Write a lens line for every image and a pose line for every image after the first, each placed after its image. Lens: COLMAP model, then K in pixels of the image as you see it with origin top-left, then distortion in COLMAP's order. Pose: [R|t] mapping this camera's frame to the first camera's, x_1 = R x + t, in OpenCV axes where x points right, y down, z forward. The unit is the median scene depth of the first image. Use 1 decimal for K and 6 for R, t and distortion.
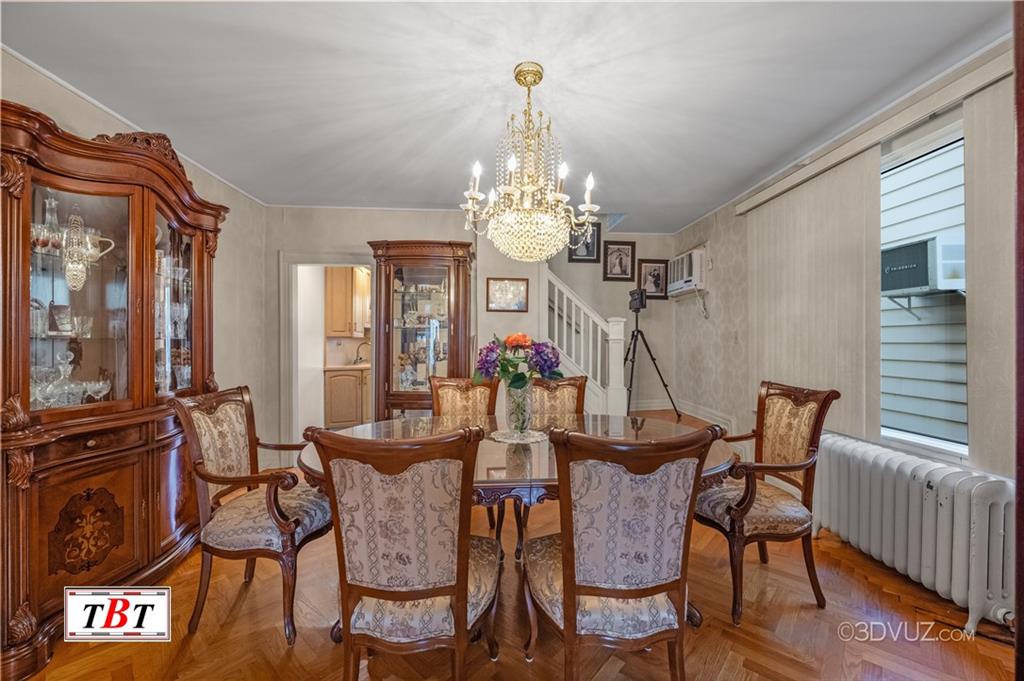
lens RADIAL K [[418.1, 0, 510.1], [0, 418.1, 343.2], [0, 0, 1]] dist [-0.000295, 0.000046]
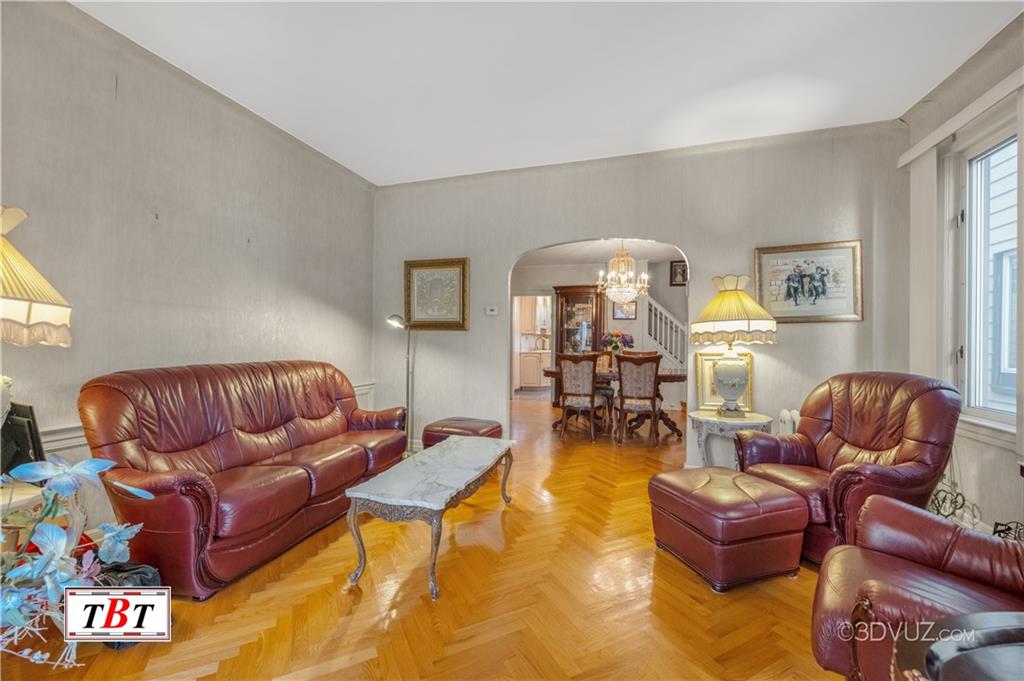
lens RADIAL K [[418.1, 0, 510.1], [0, 418.1, 343.2], [0, 0, 1]] dist [-0.000295, 0.000046]
pose [[0.940040, 0.009863, -0.340923, 0.165083], [-0.009834, 0.999950, 0.001813, 0.033027], [0.340924, 0.001648, 0.940090, -1.003467]]
